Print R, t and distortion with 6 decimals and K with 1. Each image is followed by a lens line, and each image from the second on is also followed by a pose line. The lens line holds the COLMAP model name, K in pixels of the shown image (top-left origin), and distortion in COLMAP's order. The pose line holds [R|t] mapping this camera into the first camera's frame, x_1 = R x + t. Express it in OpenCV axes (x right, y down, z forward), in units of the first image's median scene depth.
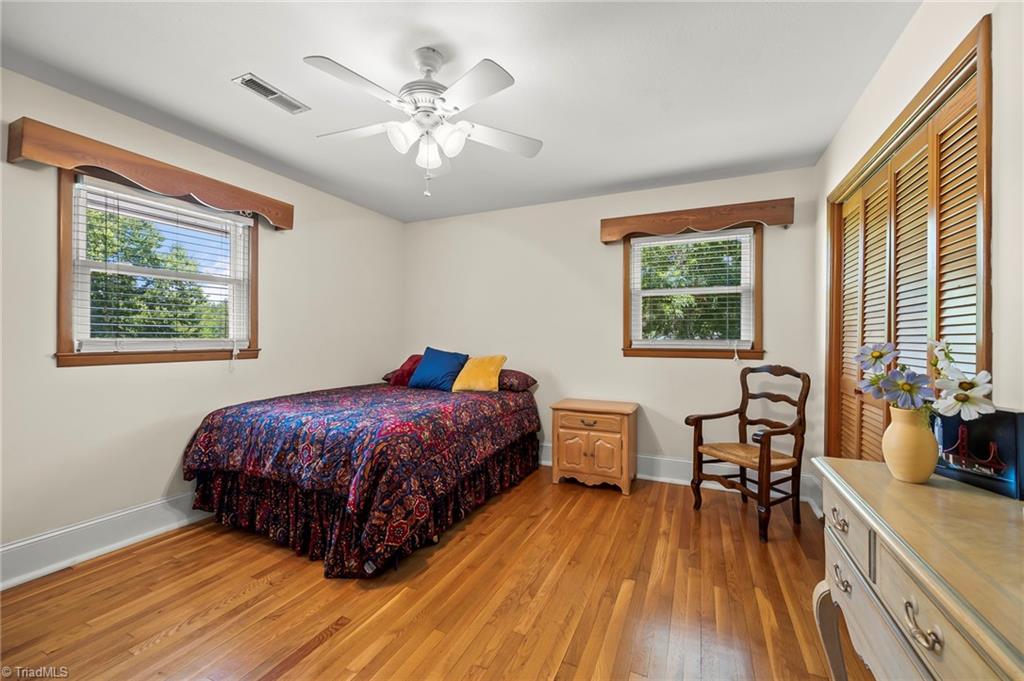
lens RADIAL K [[417.1, 0, 511.2], [0, 417.1, 338.2], [0, 0, 1]] dist [-0.000832, -0.000117]
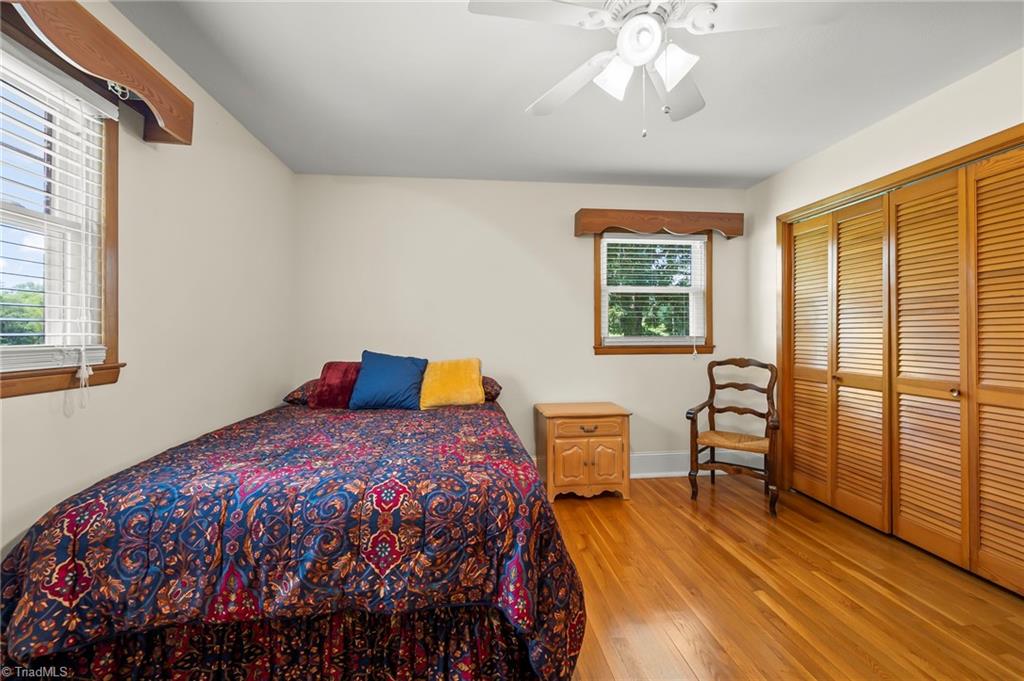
lens RADIAL K [[423.2, 0, 513.9], [0, 423.2, 332.8], [0, 0, 1]] dist [-0.002169, 0.000002]
pose [[0.854769, -0.005991, 0.518975, -0.449286], [0.008910, 0.999955, -0.003132, -0.006031], [-0.518933, 0.007301, 0.854784, 0.302219]]
